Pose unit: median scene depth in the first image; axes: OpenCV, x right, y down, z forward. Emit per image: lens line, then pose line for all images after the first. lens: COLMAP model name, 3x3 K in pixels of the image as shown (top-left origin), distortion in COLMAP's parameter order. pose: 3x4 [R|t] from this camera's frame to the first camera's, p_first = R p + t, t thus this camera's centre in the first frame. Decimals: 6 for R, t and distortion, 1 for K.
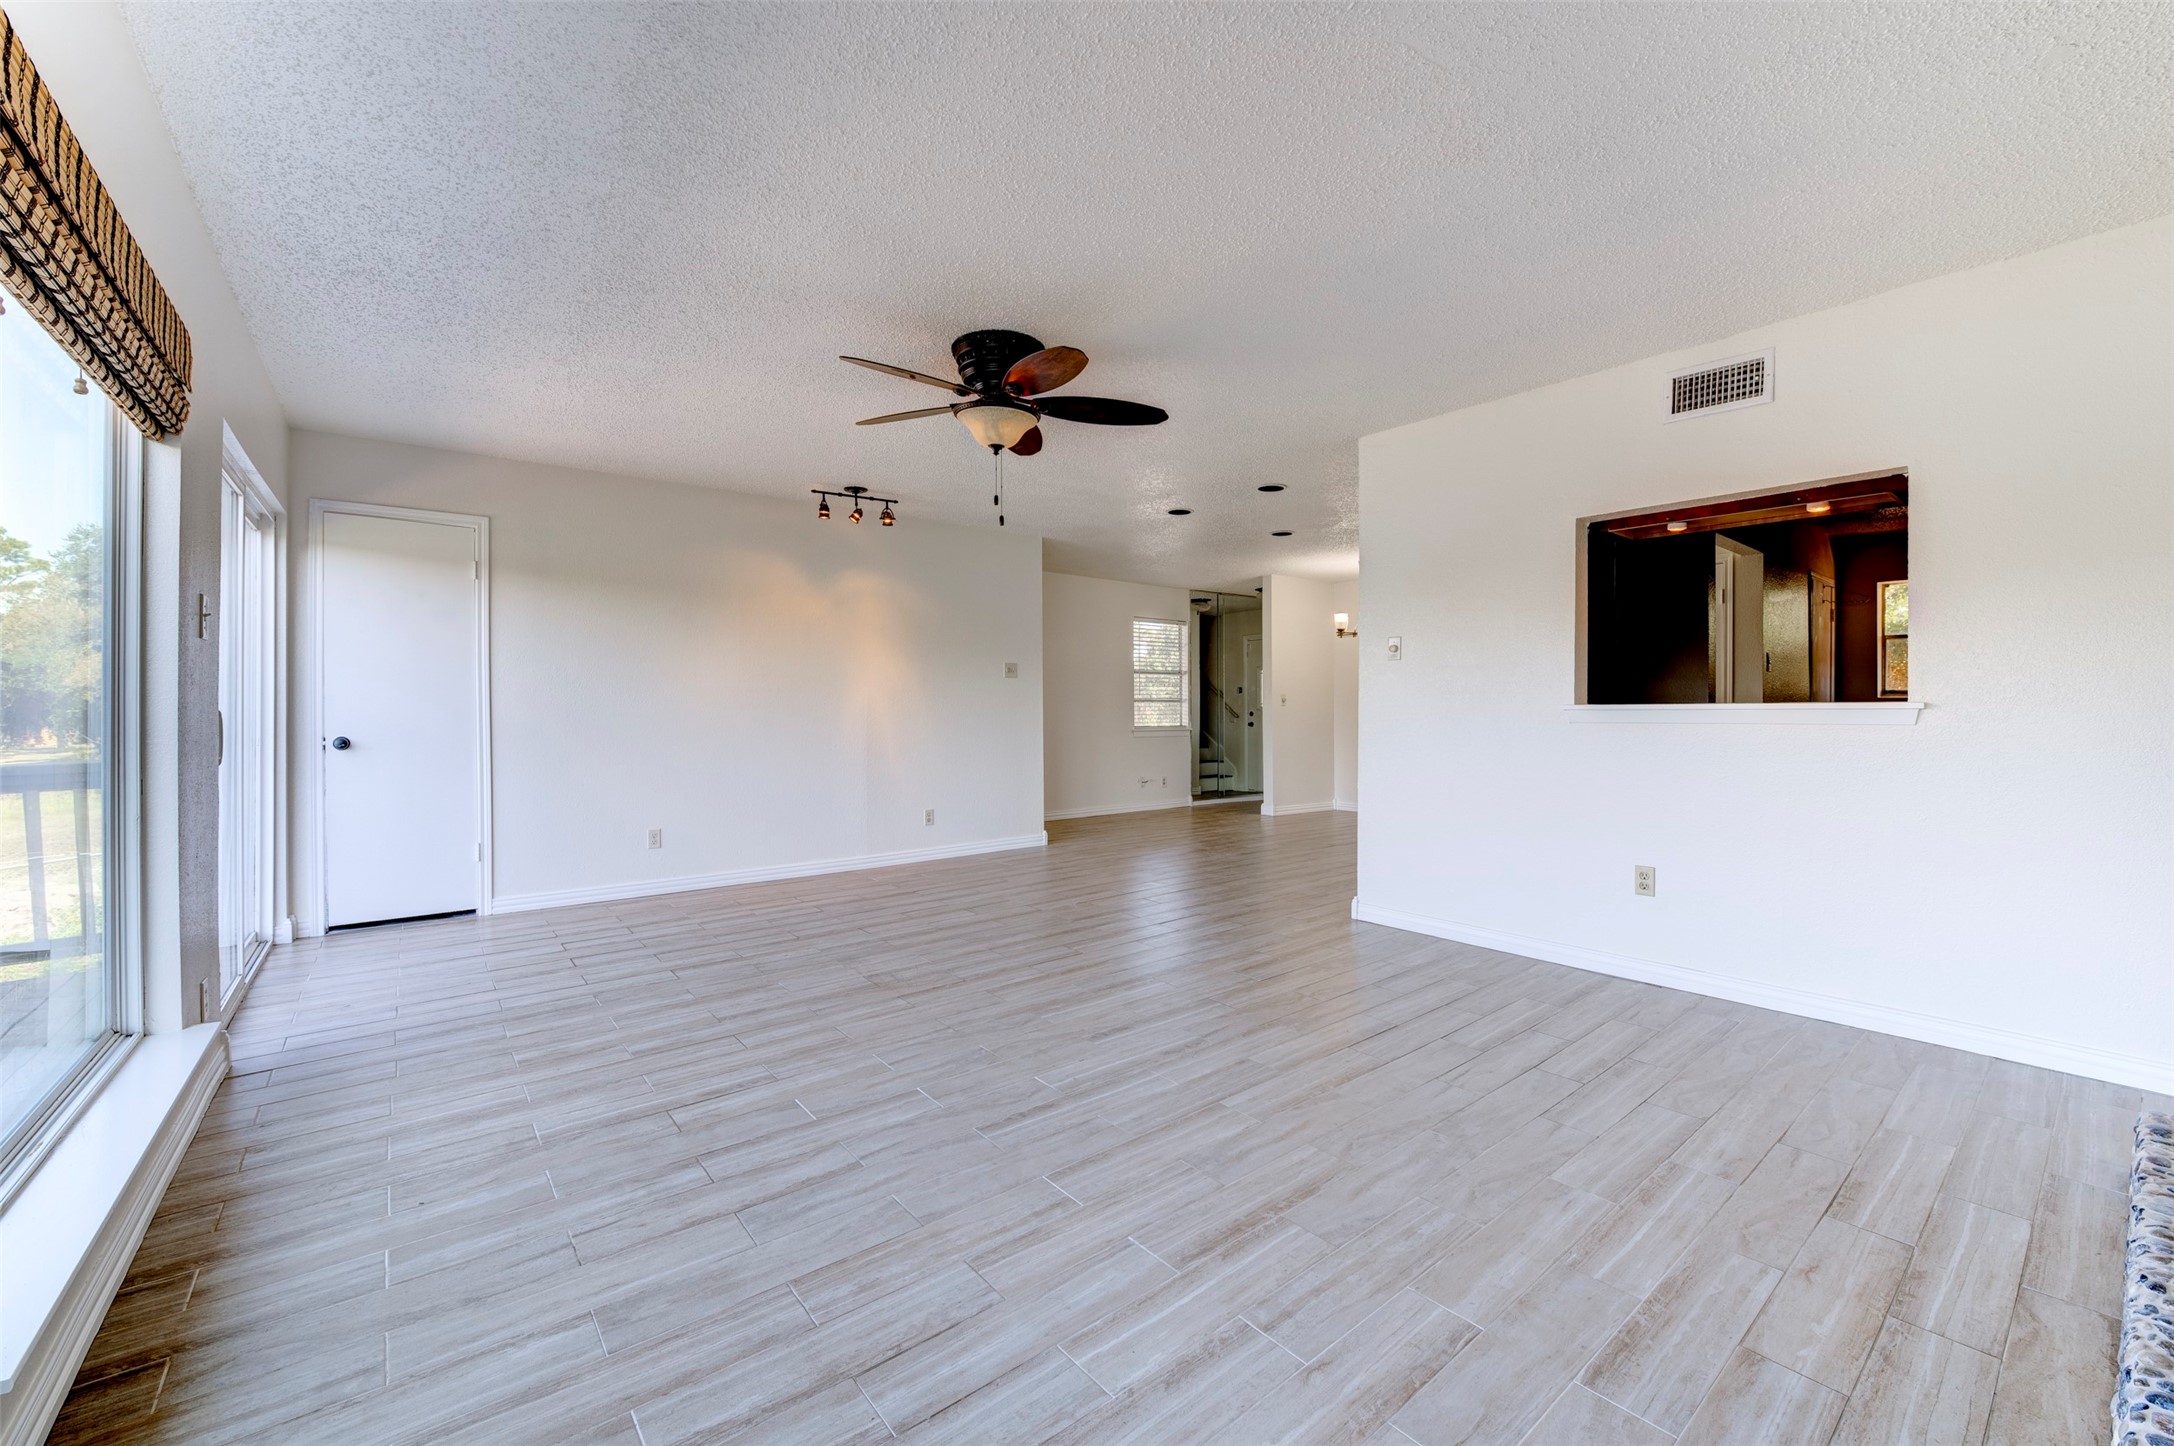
lens RADIAL K [[866.7, 0, 1095.8], [0, 866.7, 713.3], [0, 0, 1]] dist [-0.016500, -0.002251]
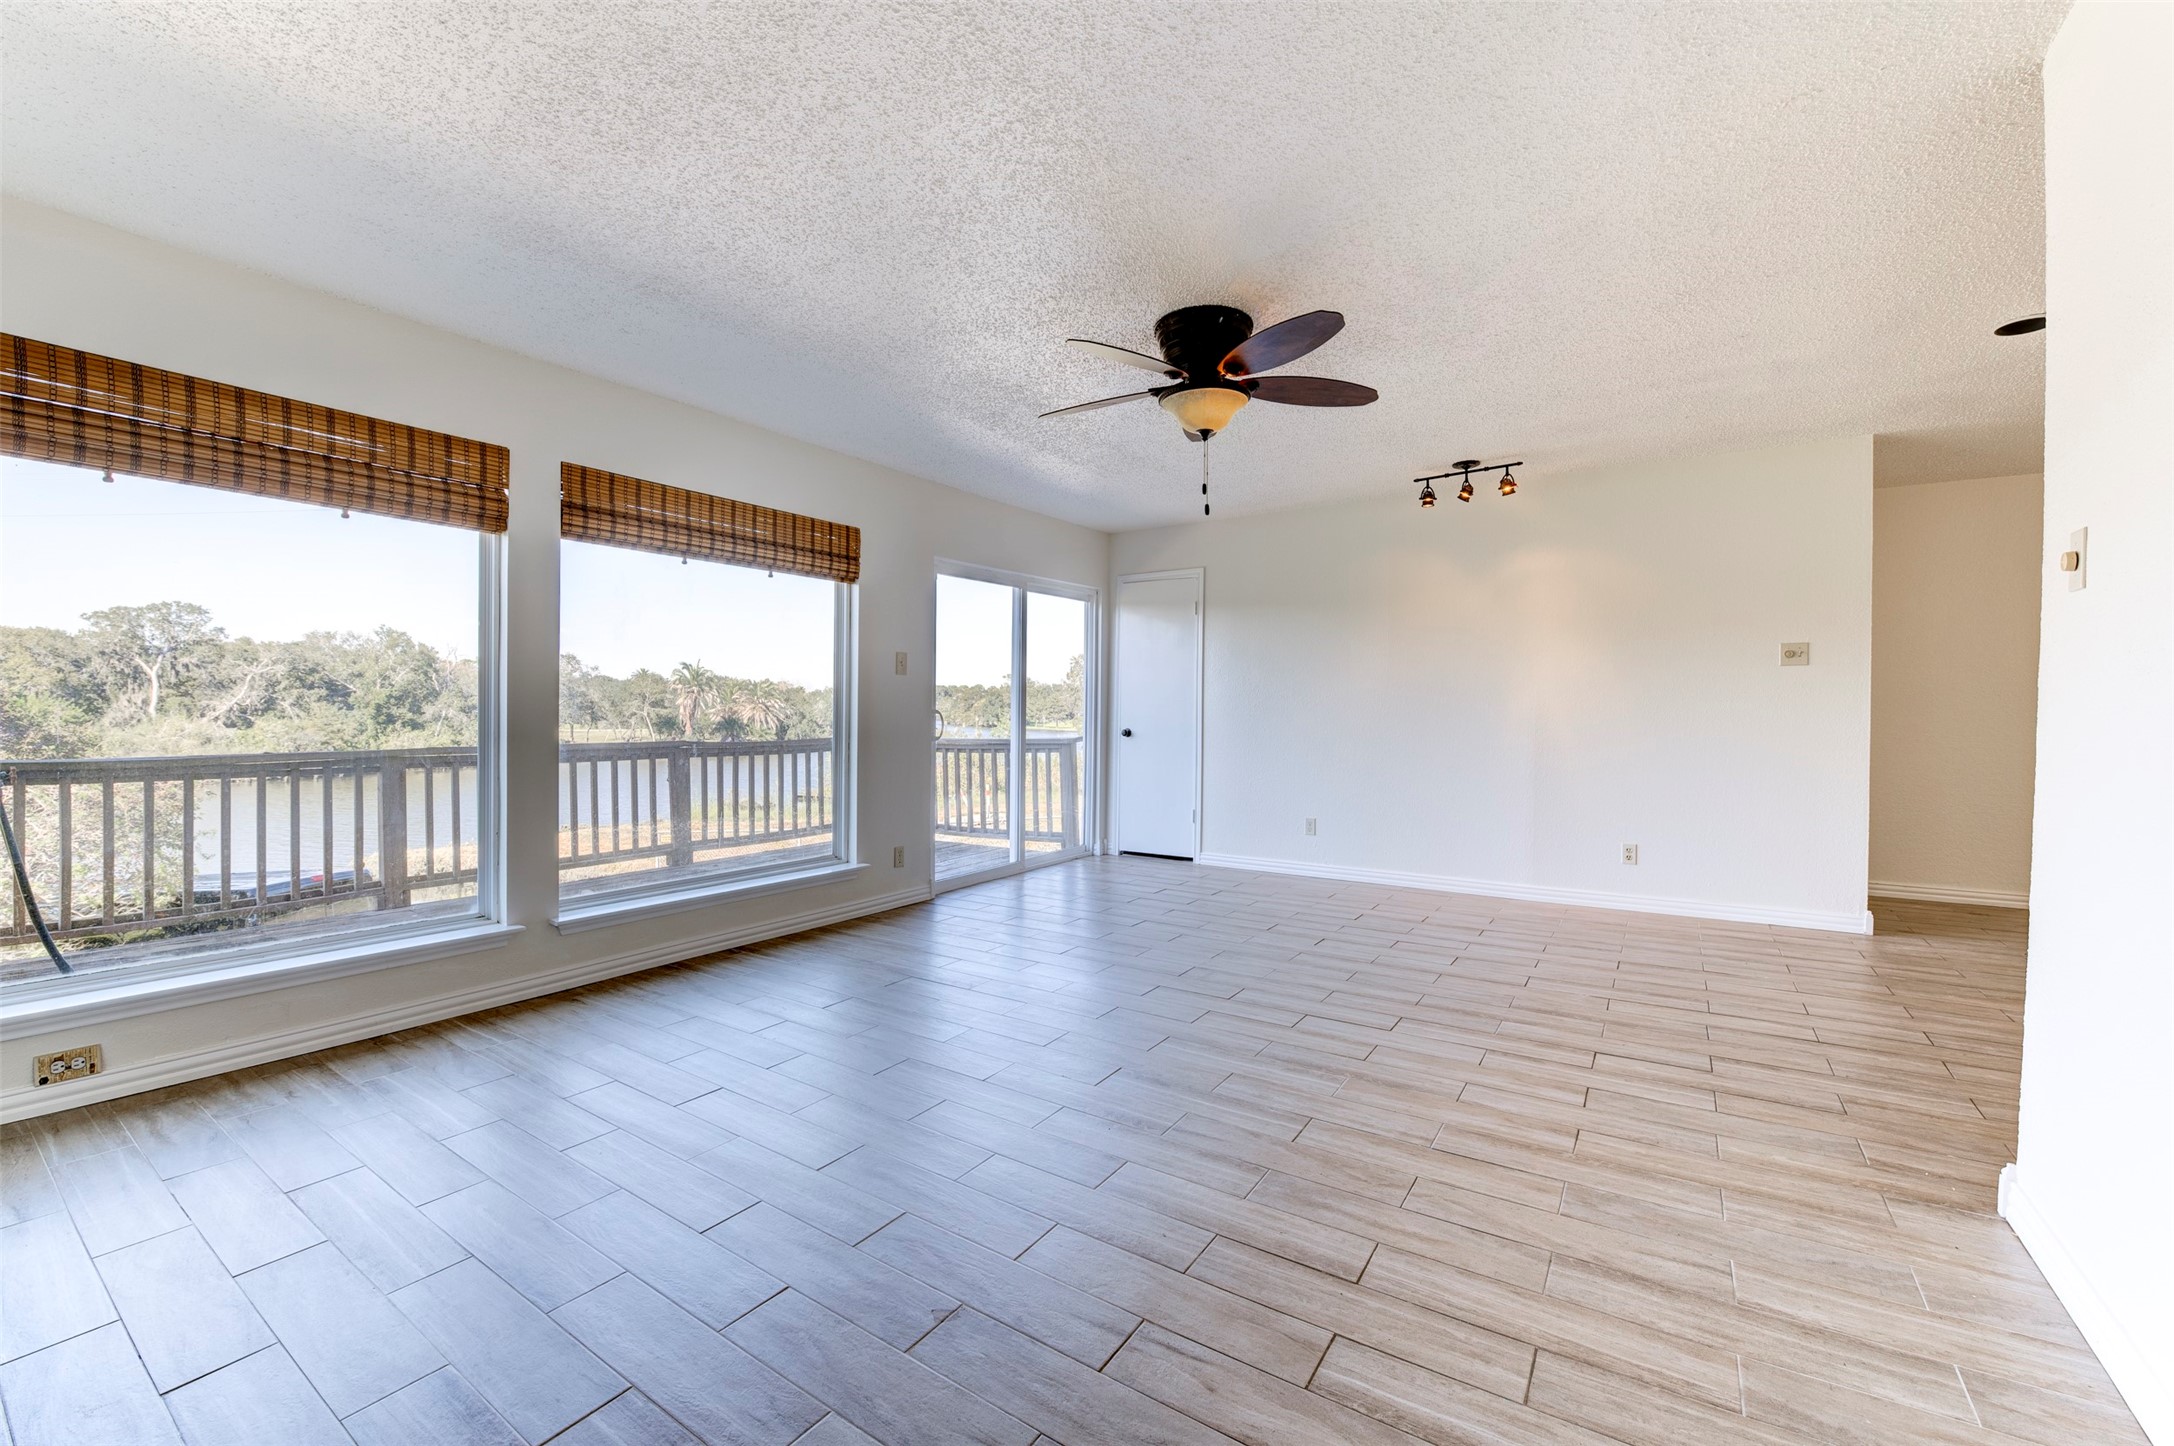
lens RADIAL K [[866.7, 0, 1088.9], [0, 866.7, 720.4], [0, 0, 1]] dist [-0.016500, -0.002251]
pose [[0.293498, 0.013187, -0.955869, 0.618583], [-0.007133, 0.999907, 0.011604, -0.005189], [0.955933, 0.003413, 0.293565, 0.503985]]
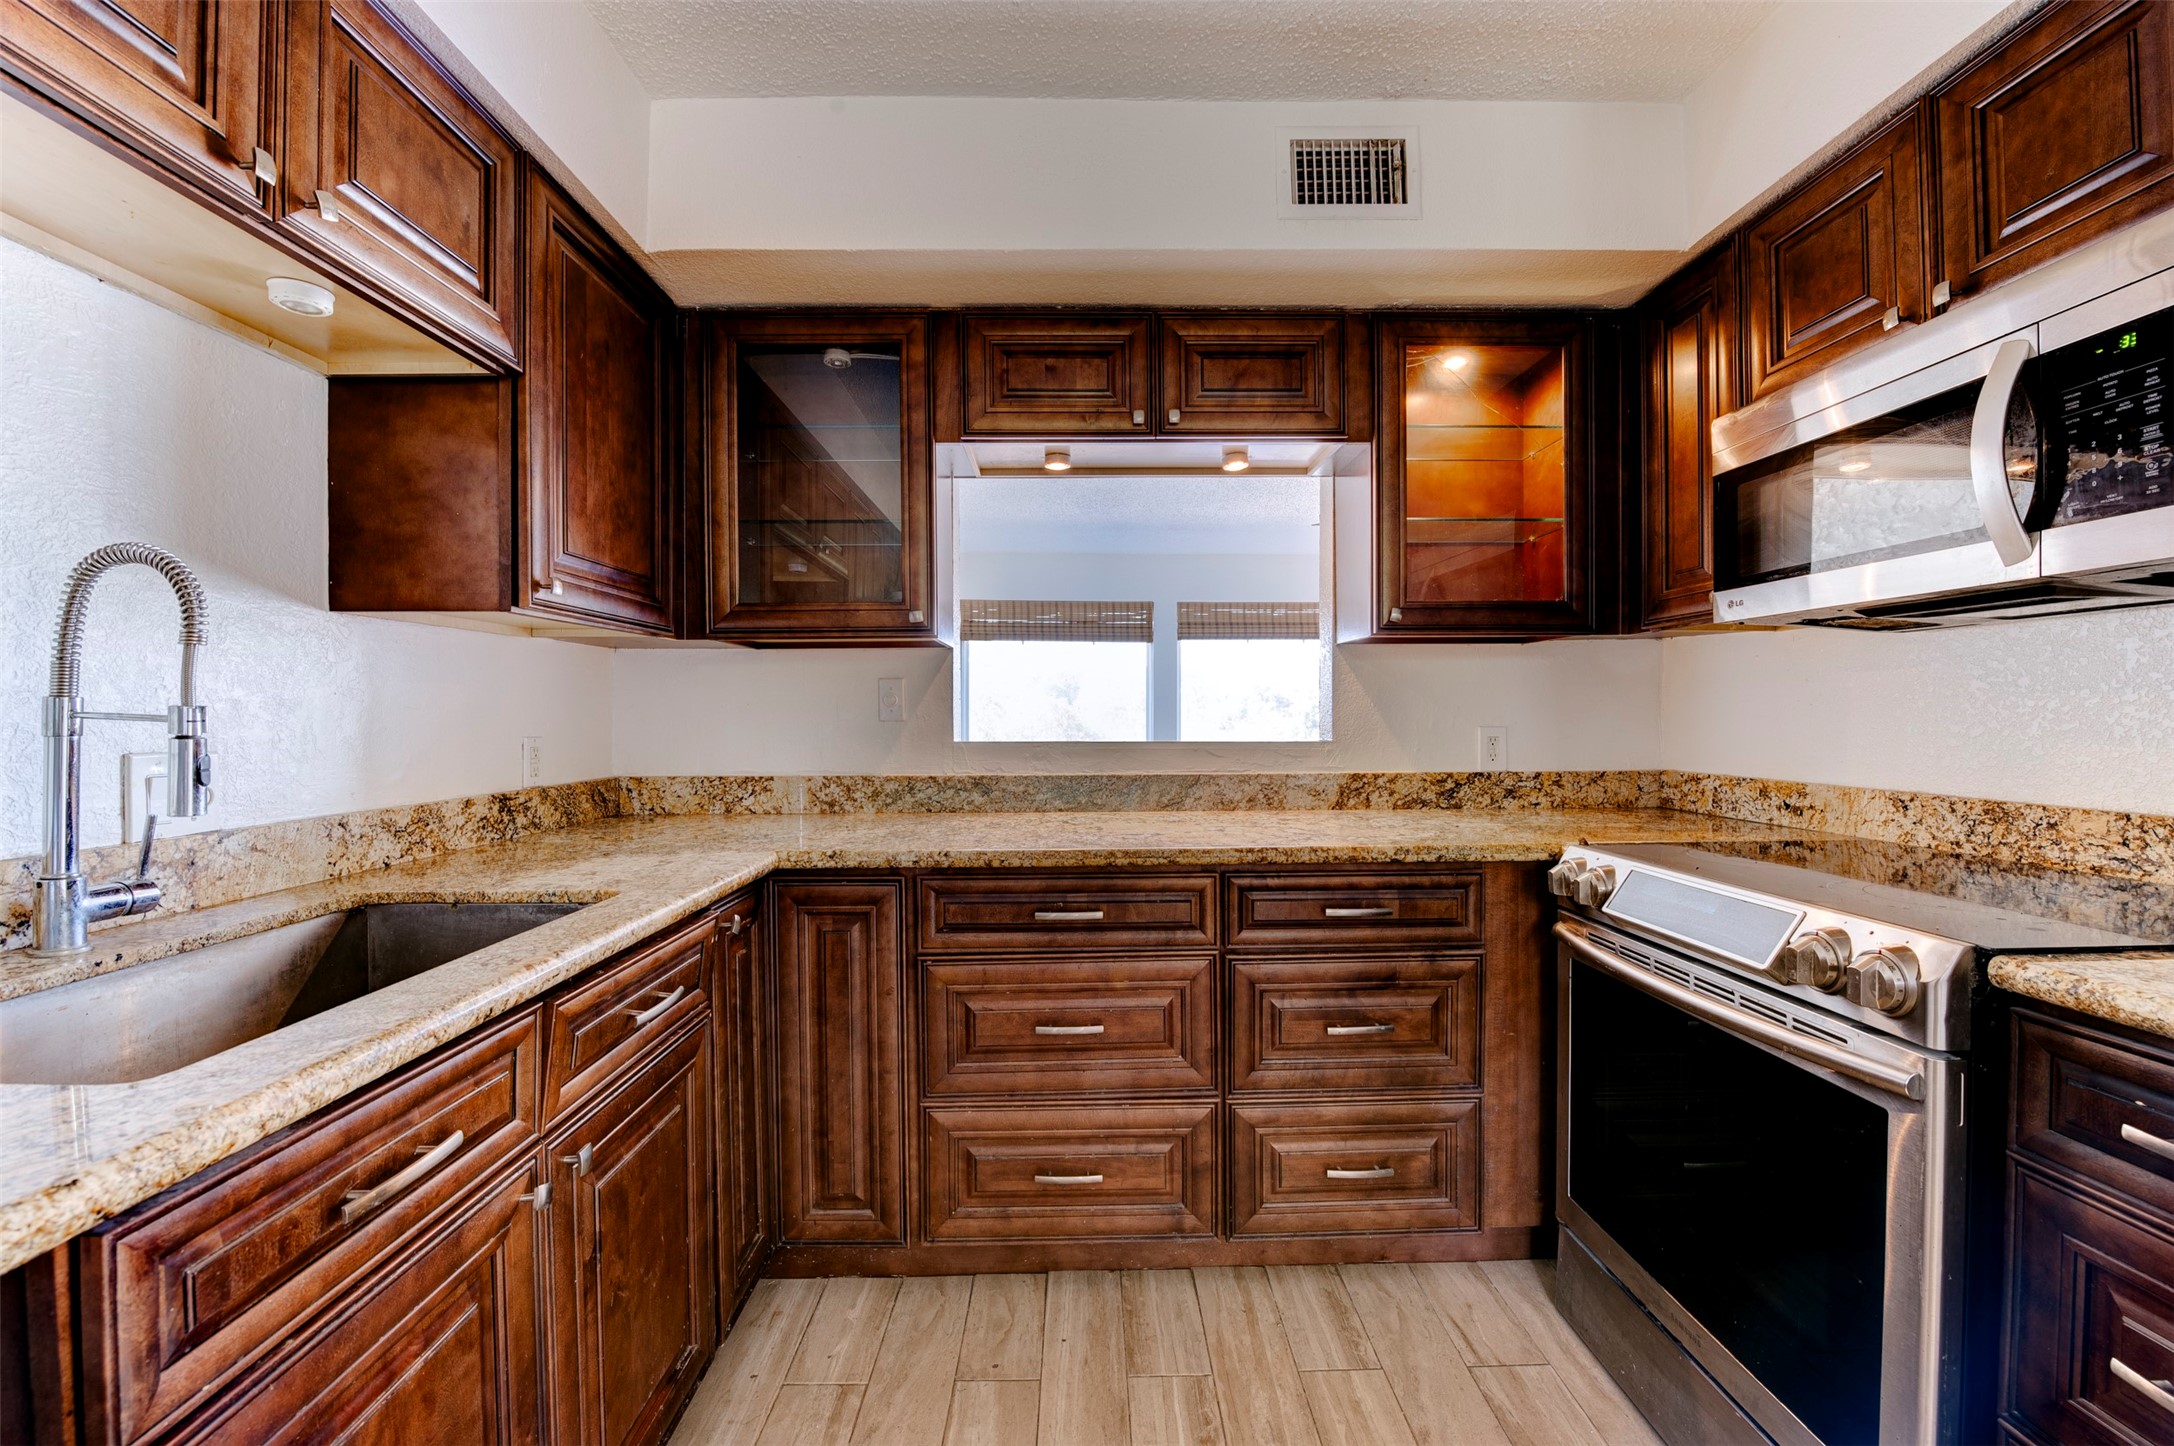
lens RADIAL K [[866.7, 0, 1090.9], [0, 866.7, 721.1], [0, 0, 1]] dist [-0.016500, -0.002251]
pose [[-0.610293, 0.008613, -0.792129, 1.118822], [0.003026, 0.999959, 0.008541, -0.027666], [0.792170, 0.002815, -0.610294, 1.168652]]
